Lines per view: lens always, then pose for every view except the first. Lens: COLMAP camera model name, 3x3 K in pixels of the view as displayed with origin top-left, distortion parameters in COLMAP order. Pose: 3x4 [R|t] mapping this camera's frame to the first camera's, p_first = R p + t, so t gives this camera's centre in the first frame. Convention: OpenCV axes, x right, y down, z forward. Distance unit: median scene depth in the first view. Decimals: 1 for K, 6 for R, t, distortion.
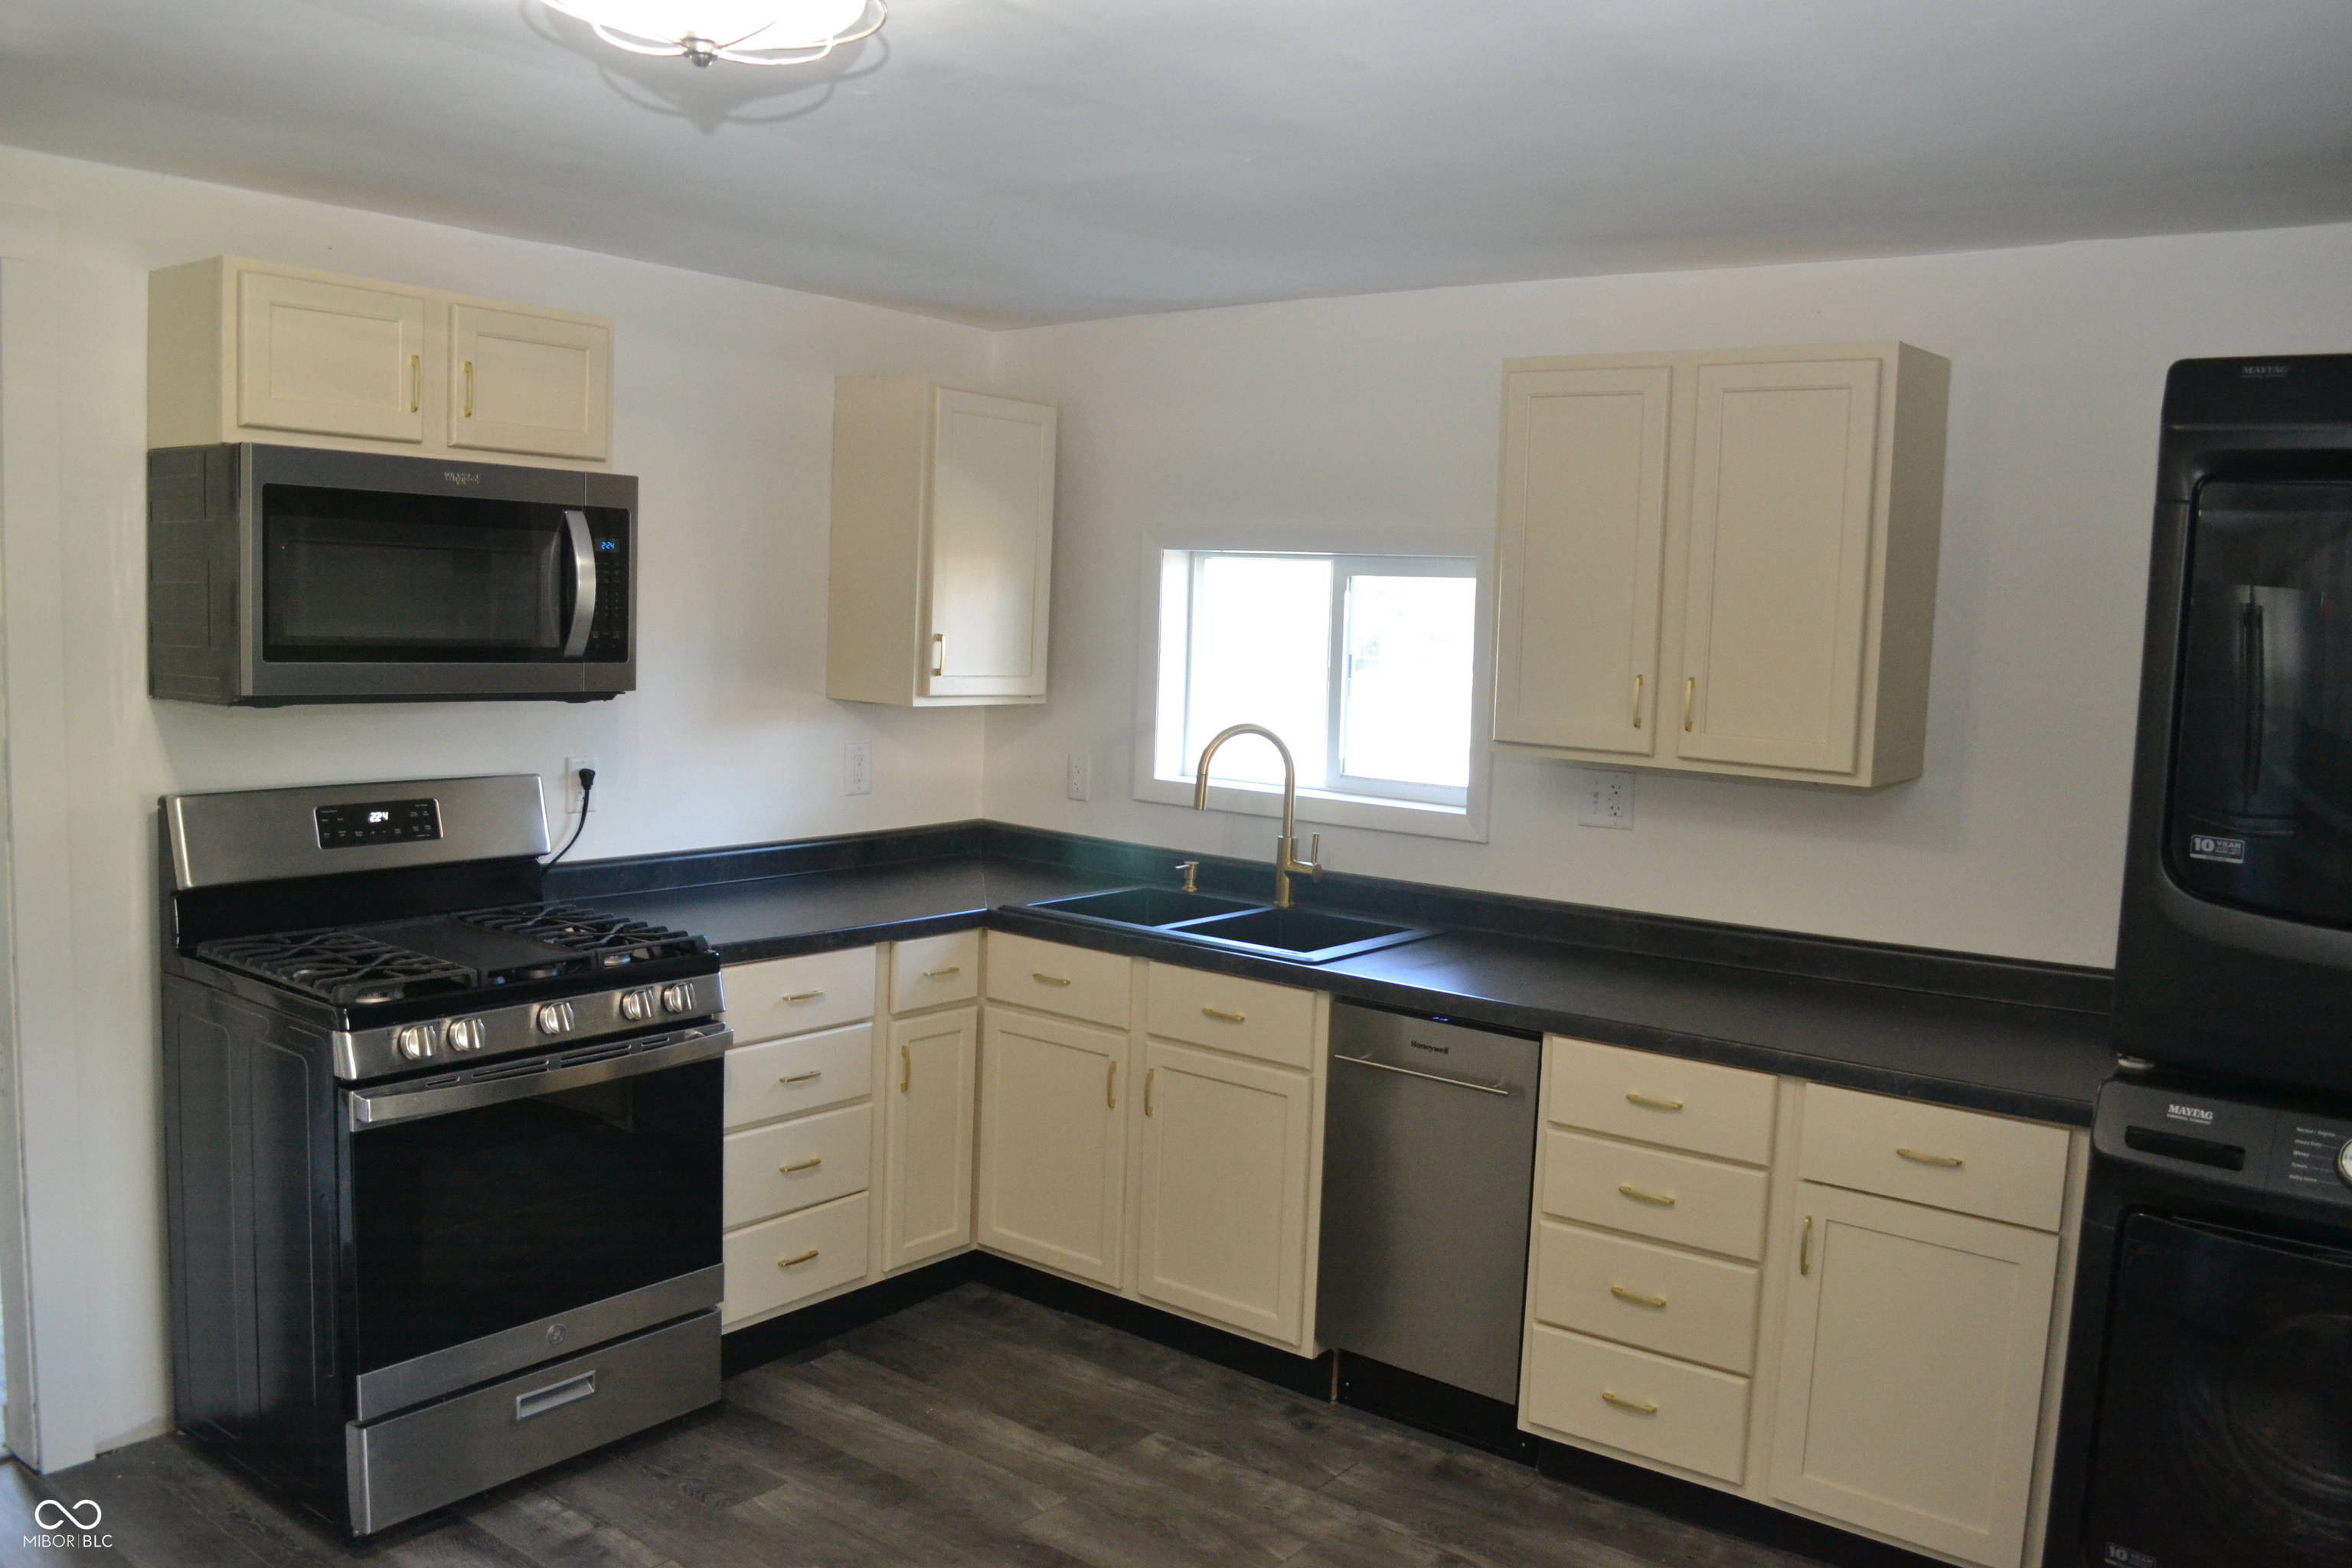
lens RADIAL K [[1851.9, 0, 1178.4], [0, 1851.9, 784.3], [0, 0, 1]] dist [-0.070494, -0.000303]
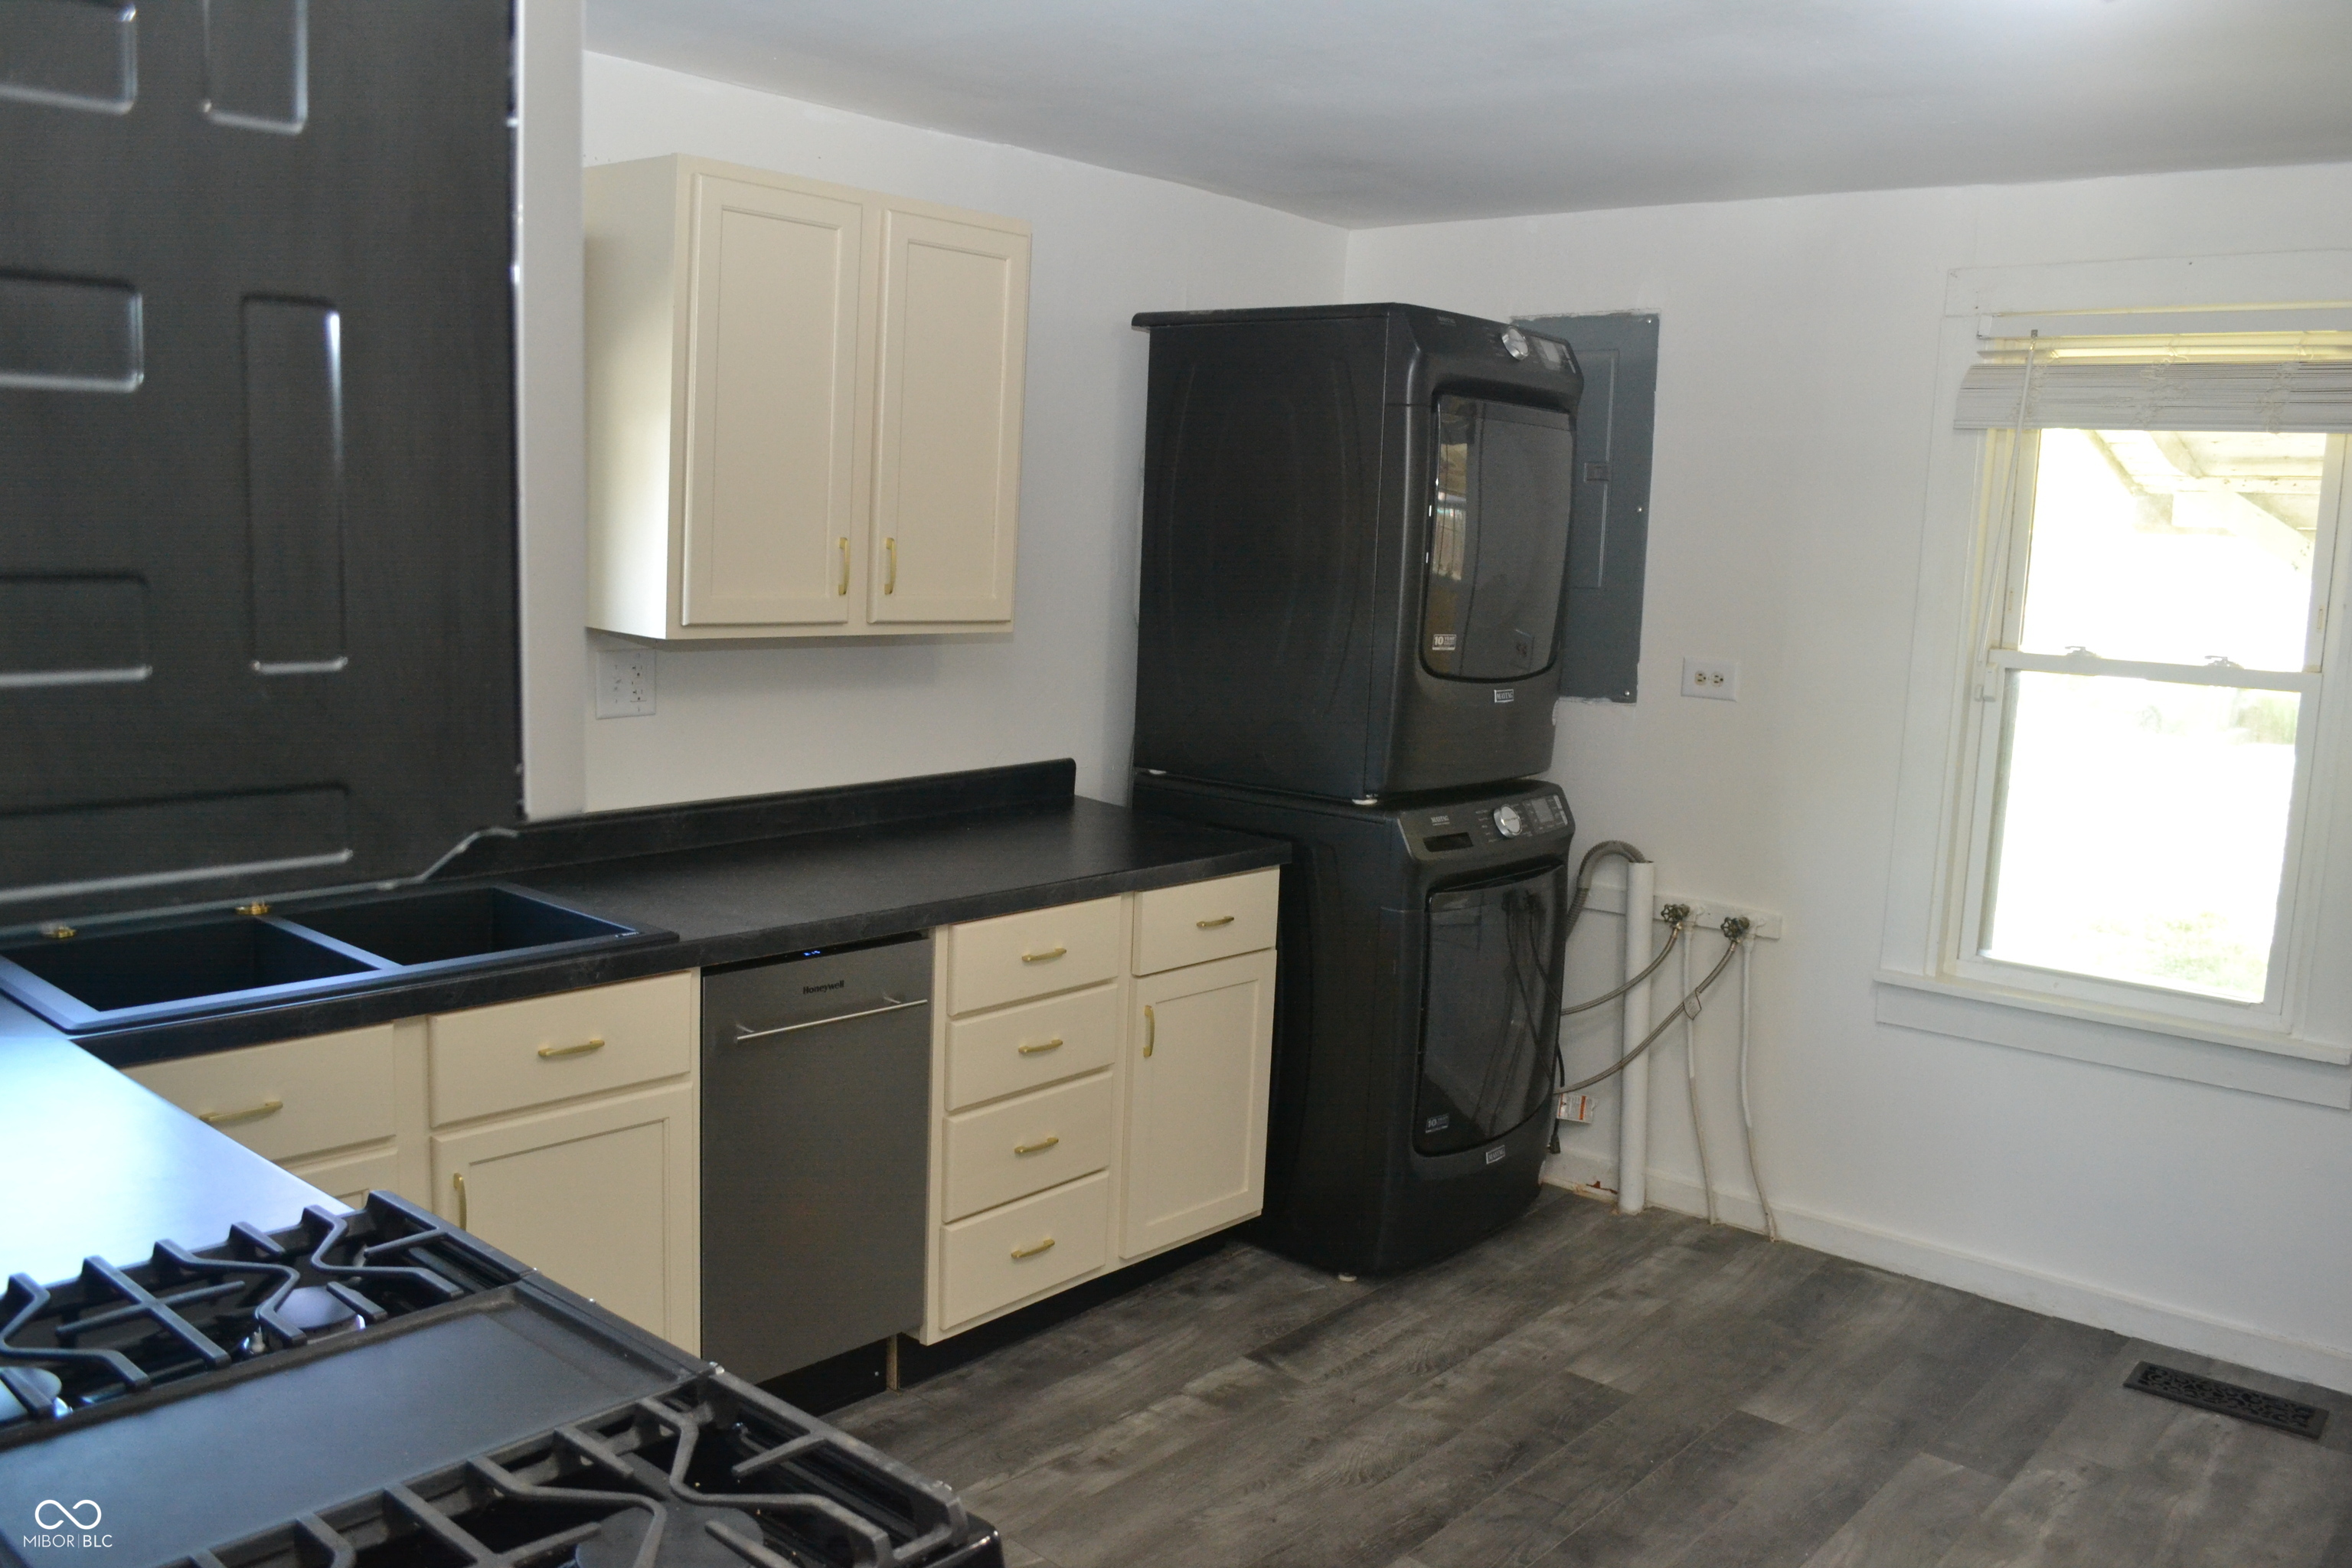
lens RADIAL K [[1851.9, 0, 1179.2], [0, 1851.9, 787.2], [0, 0, 1]] dist [-0.070494, -0.000303]
pose [[0.072543, -0.172154, 0.982395, -0.703548], [0.062848, 0.983822, 0.167764, -0.084866], [-0.995383, 0.049571, 0.082189, 0.795673]]
